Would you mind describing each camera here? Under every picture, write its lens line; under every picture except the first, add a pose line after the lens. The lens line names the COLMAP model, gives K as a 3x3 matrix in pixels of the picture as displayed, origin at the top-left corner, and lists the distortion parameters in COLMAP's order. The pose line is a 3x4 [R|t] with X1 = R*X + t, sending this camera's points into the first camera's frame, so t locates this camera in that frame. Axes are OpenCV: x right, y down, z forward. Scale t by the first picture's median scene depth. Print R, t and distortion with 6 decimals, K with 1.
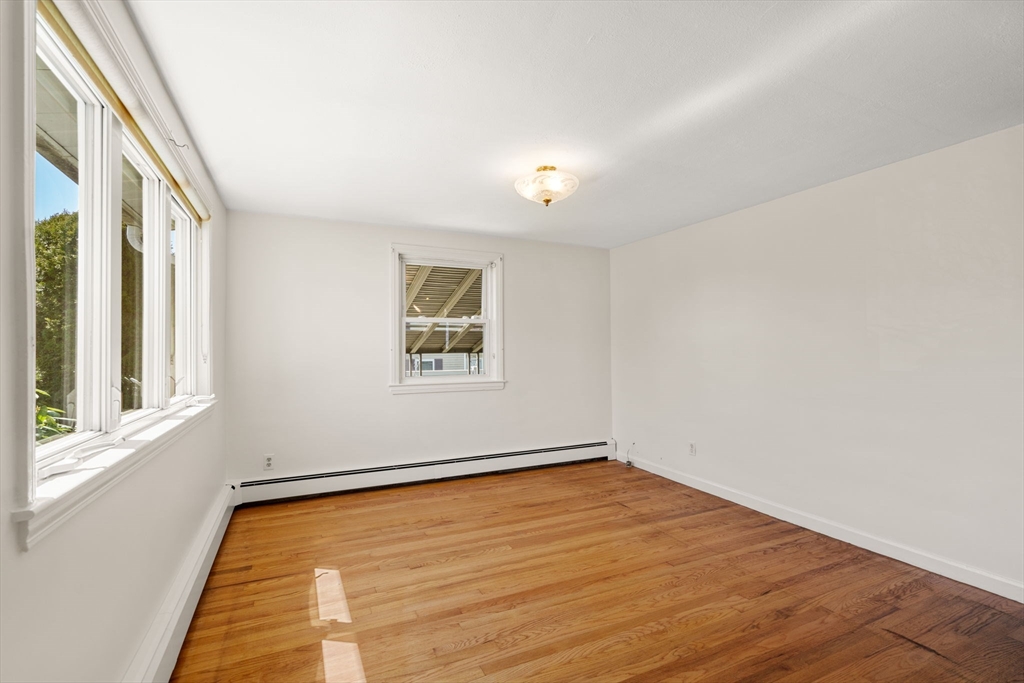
lens RADIAL K [[469.7, 0, 501.5], [0, 469.7, 343.3], [0, 0, 1]] dist [-0.008489, 0.003094]
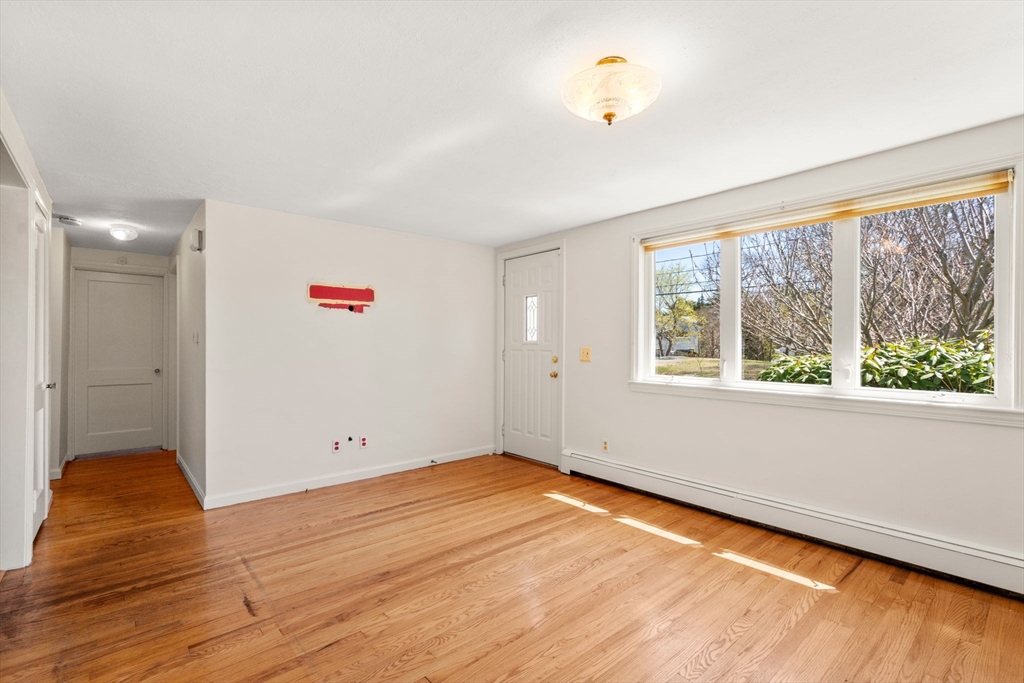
lens RADIAL K [[469.7, 0, 508.3], [0, 469.7, 343.9], [0, 0, 1]] dist [-0.008489, 0.003094]
pose [[-0.965523, 0.005720, -0.260253, 0.389075], [0.011408, 0.999728, -0.020348, 0.026238], [0.260066, -0.022616, -0.965326, 1.541162]]
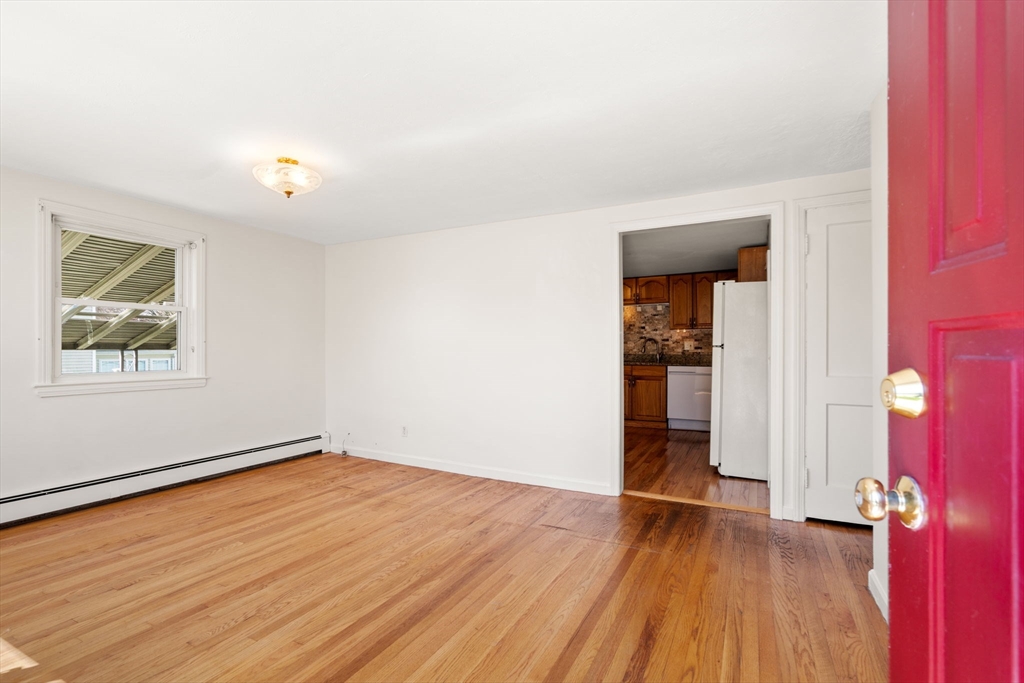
lens RADIAL K [[469.7, 0, 513.3], [0, 469.7, 348.8], [0, 0, 1]] dist [-0.008489, 0.003094]
pose [[0.791627, 0.007701, 0.610956, -0.135240], [-0.014276, 0.999881, 0.005894, 0.021790], [-0.610838, -0.013388, 0.791642, -0.106337]]
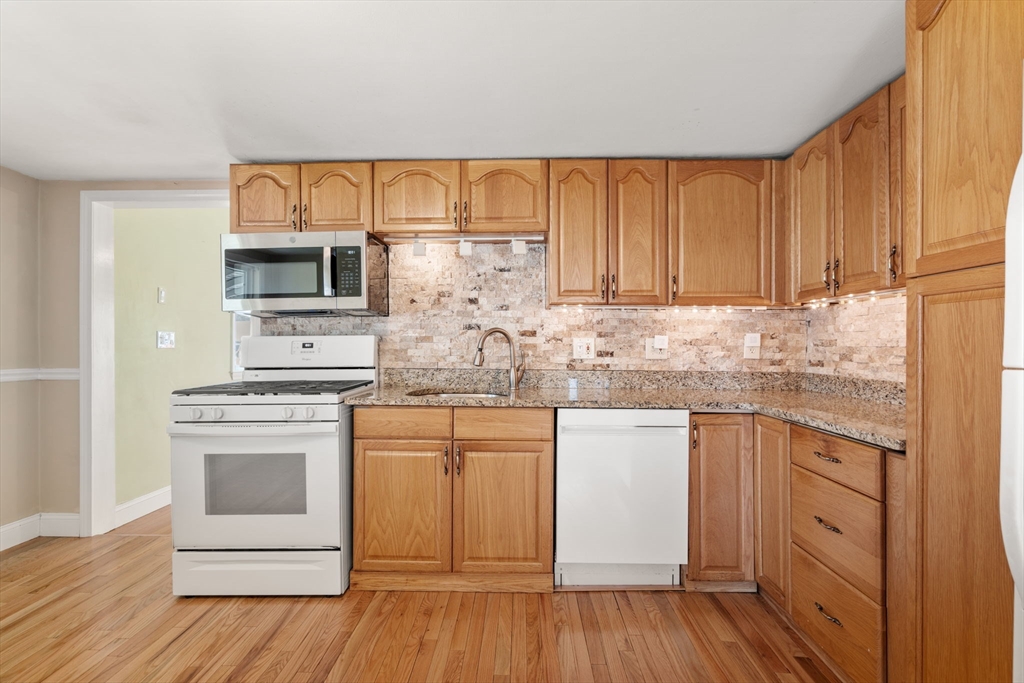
lens RADIAL K [[469.7, 0, 511.7], [0, 469.7, 345.3], [0, 0, 1]] dist [-0.008489, 0.003094]
pose [[0.445704, 0.011709, 0.895104, 0.197610], [-0.018512, 0.999821, -0.003861, 0.018081], [-0.894989, -0.014849, 0.445841, 0.176532]]
